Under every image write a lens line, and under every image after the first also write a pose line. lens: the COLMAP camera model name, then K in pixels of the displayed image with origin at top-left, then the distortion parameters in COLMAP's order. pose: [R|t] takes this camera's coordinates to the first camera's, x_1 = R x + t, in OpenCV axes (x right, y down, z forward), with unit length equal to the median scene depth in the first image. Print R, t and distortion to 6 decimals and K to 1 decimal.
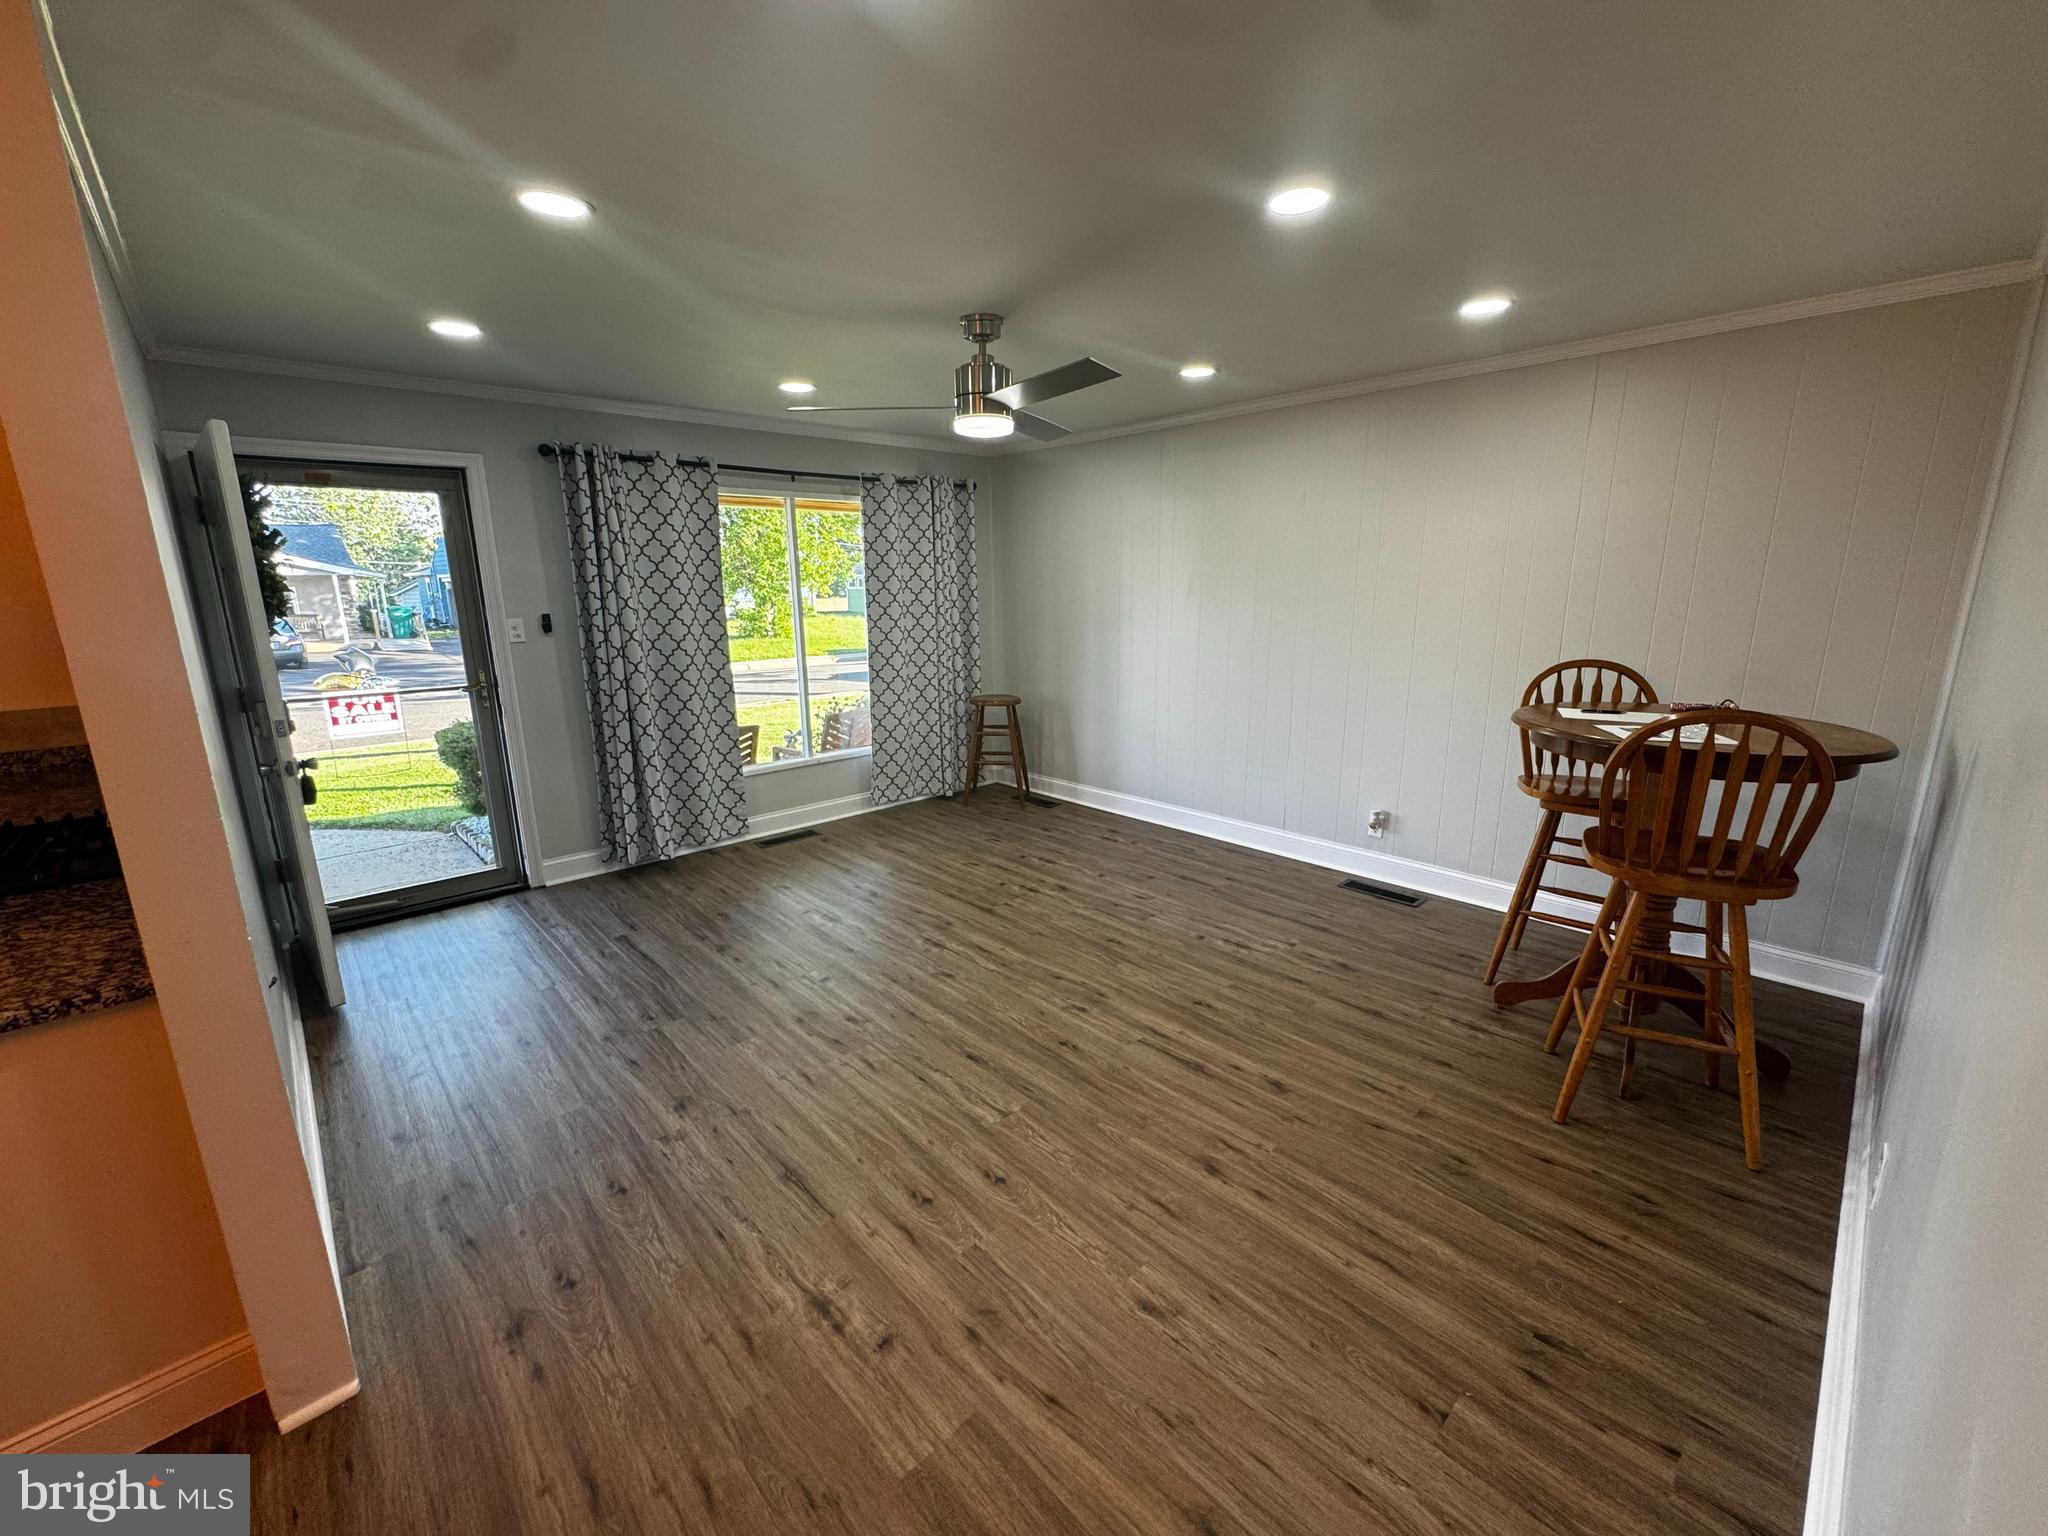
lens RADIAL K [[821.2, 0, 1024.0], [0, 821.2, 768.0], [0, 0, 1]] dist [0.001444, 0.000264]
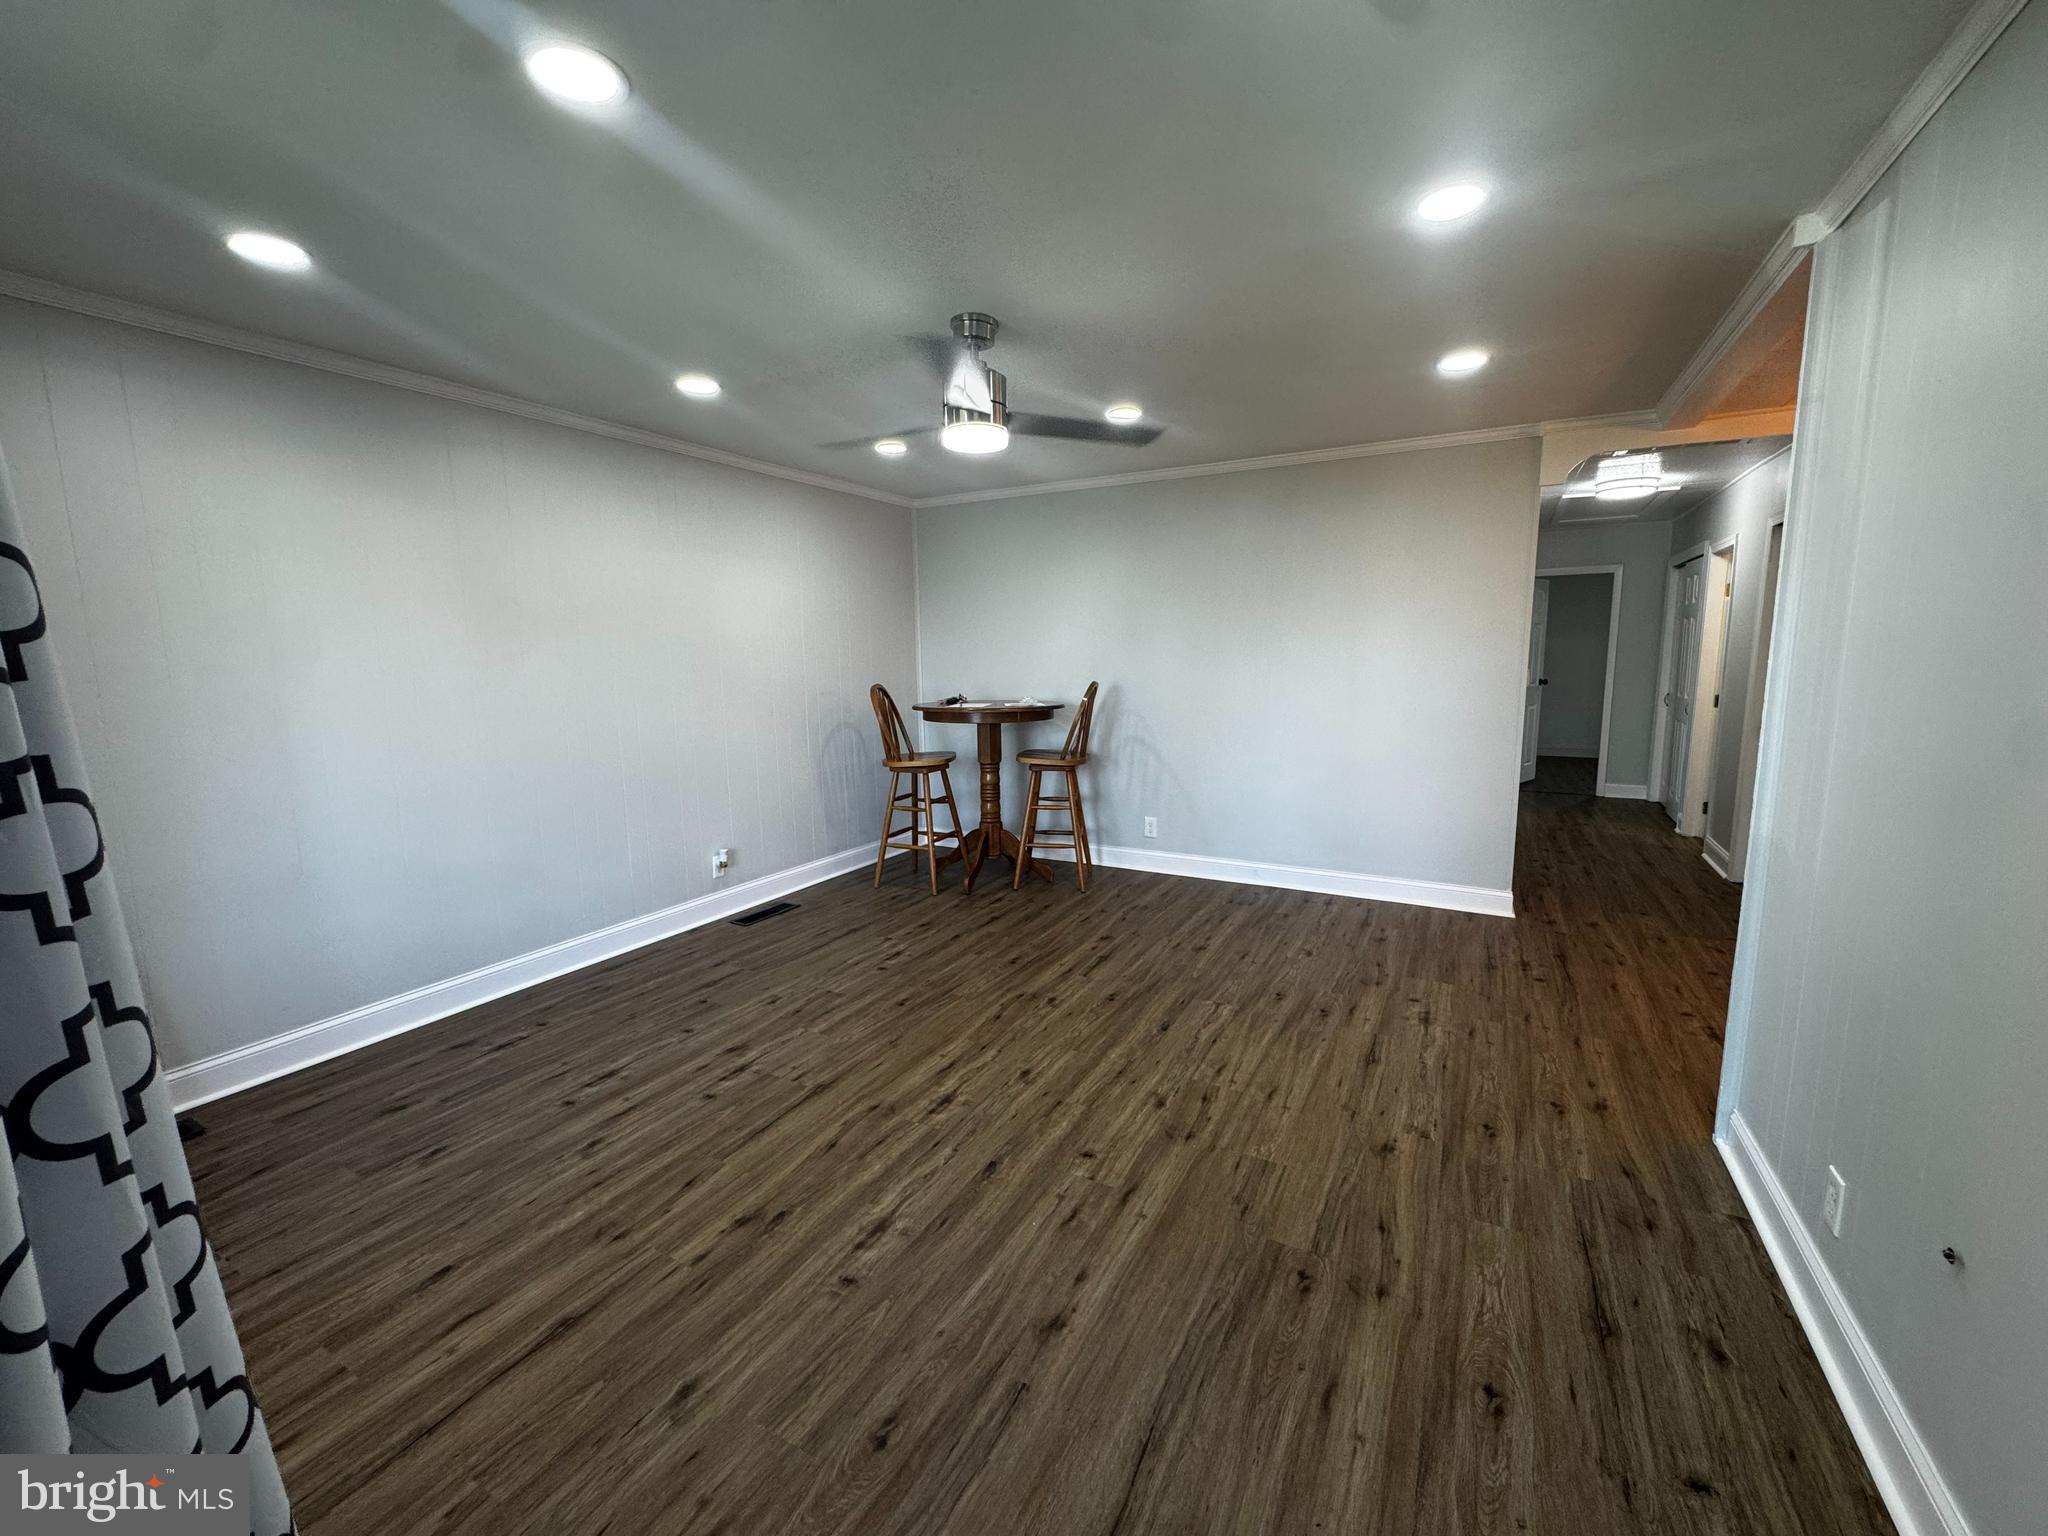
lens RADIAL K [[821.2, 0, 1024.0], [0, 821.2, 768.0], [0, 0, 1]] dist [0.001444, 0.000264]
pose [[-0.309234, -0.117002, 0.943761, -0.815842], [0.230079, 0.953715, 0.193624, -0.198959], [-0.922734, 0.277015, -0.268001, 1.100963]]
